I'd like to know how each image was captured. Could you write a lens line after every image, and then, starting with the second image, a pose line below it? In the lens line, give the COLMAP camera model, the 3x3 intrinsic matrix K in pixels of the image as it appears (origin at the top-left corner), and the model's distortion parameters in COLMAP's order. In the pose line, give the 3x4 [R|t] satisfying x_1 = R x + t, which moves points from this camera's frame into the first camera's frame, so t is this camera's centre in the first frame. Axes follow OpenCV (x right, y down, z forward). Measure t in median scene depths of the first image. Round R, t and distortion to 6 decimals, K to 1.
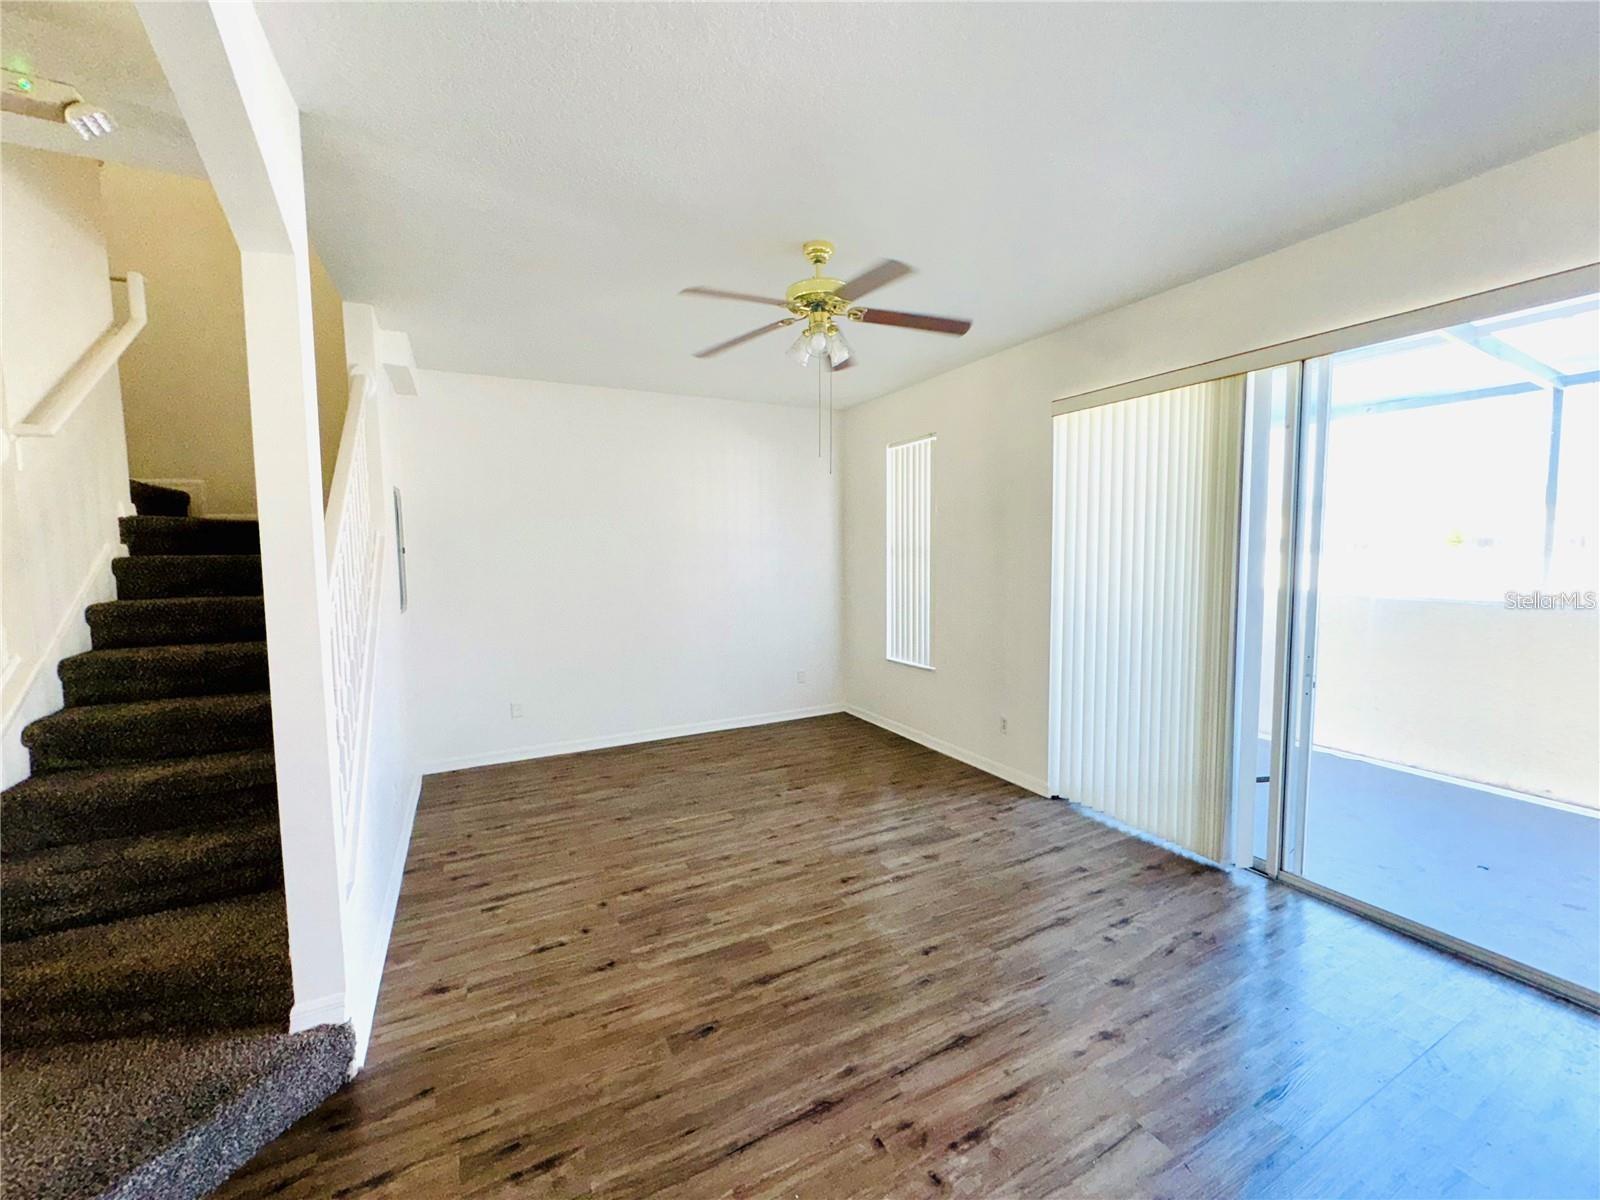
lens RADIAL K [[640.9, 0, 800.0], [0, 640.9, 600.0], [0, 0, 1]] dist [0.001194, 0.000320]
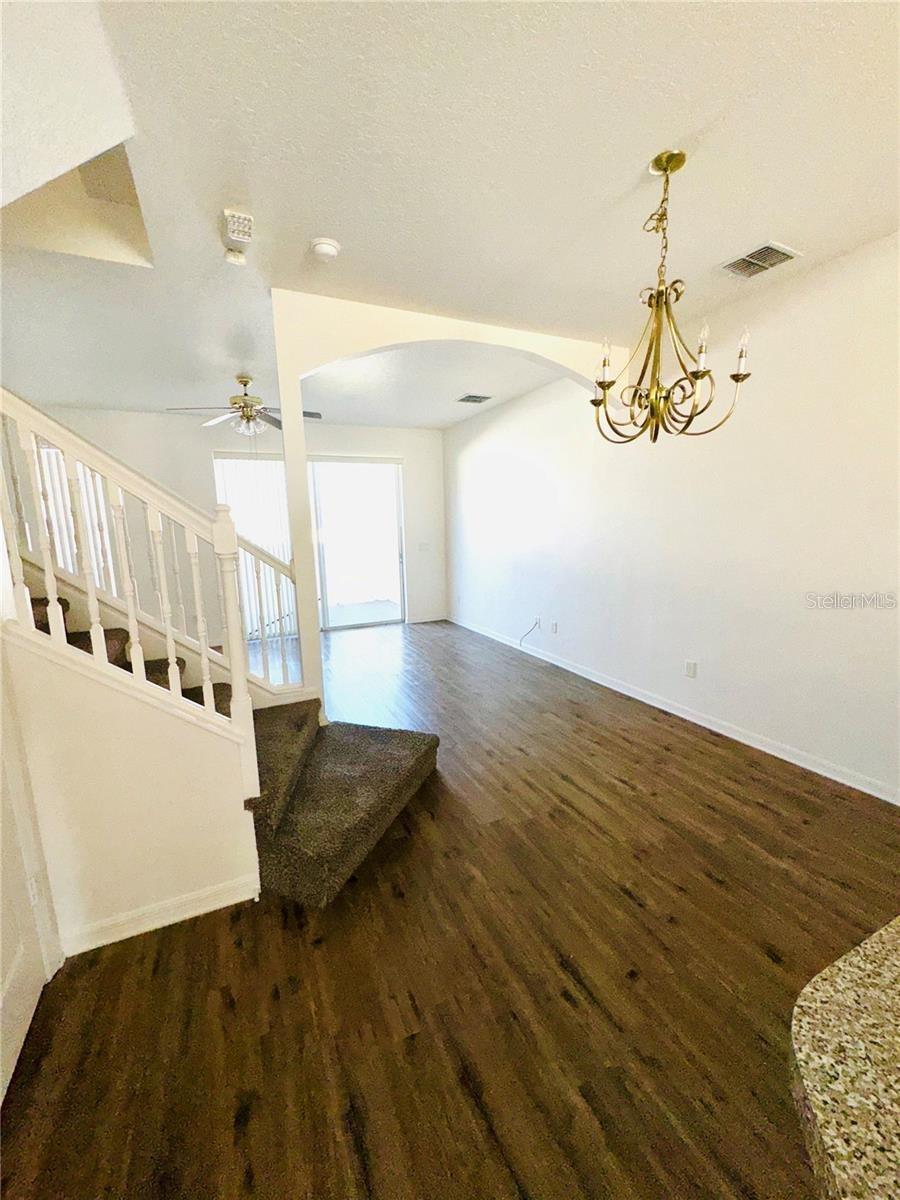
lens RADIAL K [[480.7, 0, 454.9], [0, 480.7, 600.7], [0, 0, 1]] dist [0.001194, 0.000320]
pose [[0.029435, -0.148310, 0.988503, -1.376621], [0.102526, 0.984163, 0.144606, 0.019658], [-0.994295, 0.097091, 0.044175, 0.243642]]
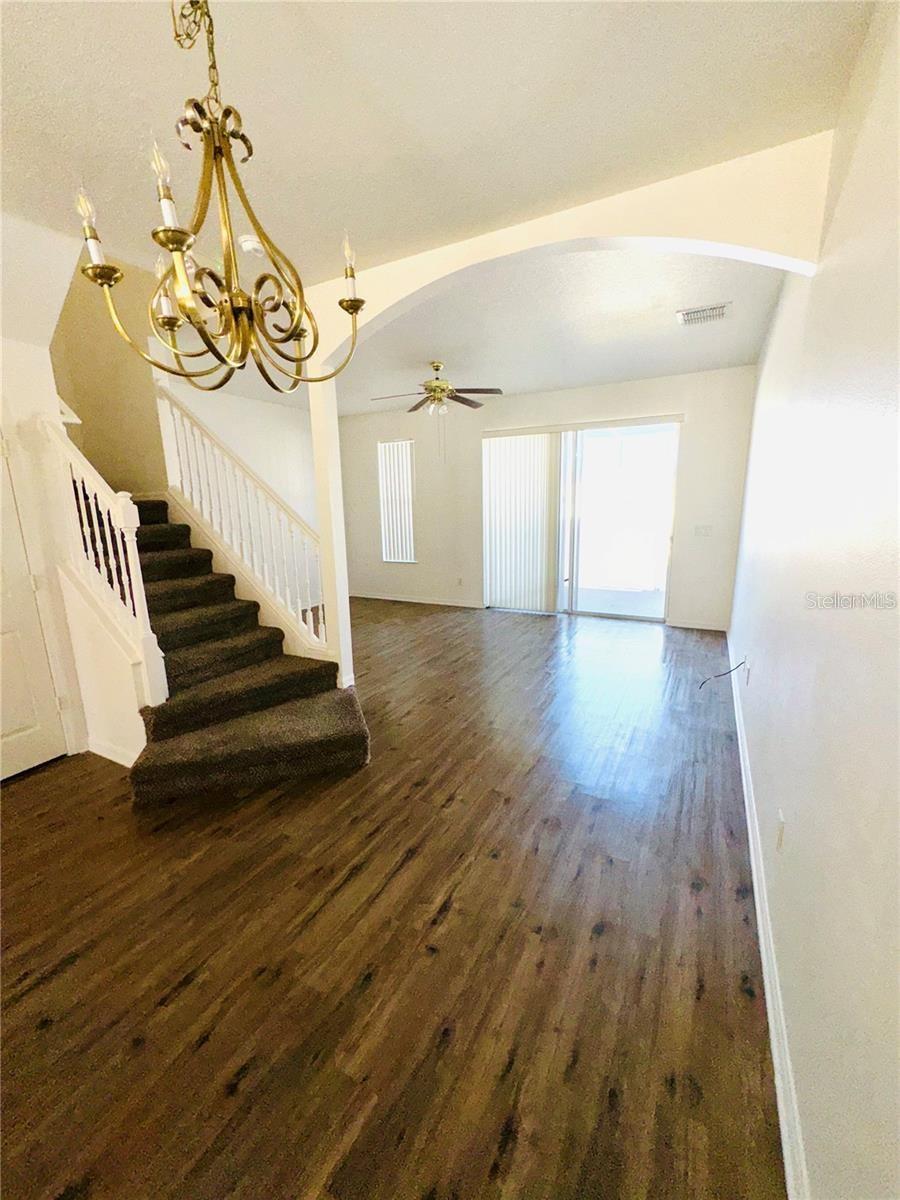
lens RADIAL K [[480.7, 0, 454.9], [0, 480.7, 600.7], [0, 0, 1]] dist [0.001194, 0.000320]
pose [[0.818446, -0.116911, 0.562563, -0.829086], [0.051711, 0.990095, 0.130529, 0.060404], [-0.572252, -0.077740, 0.816385, -0.436989]]
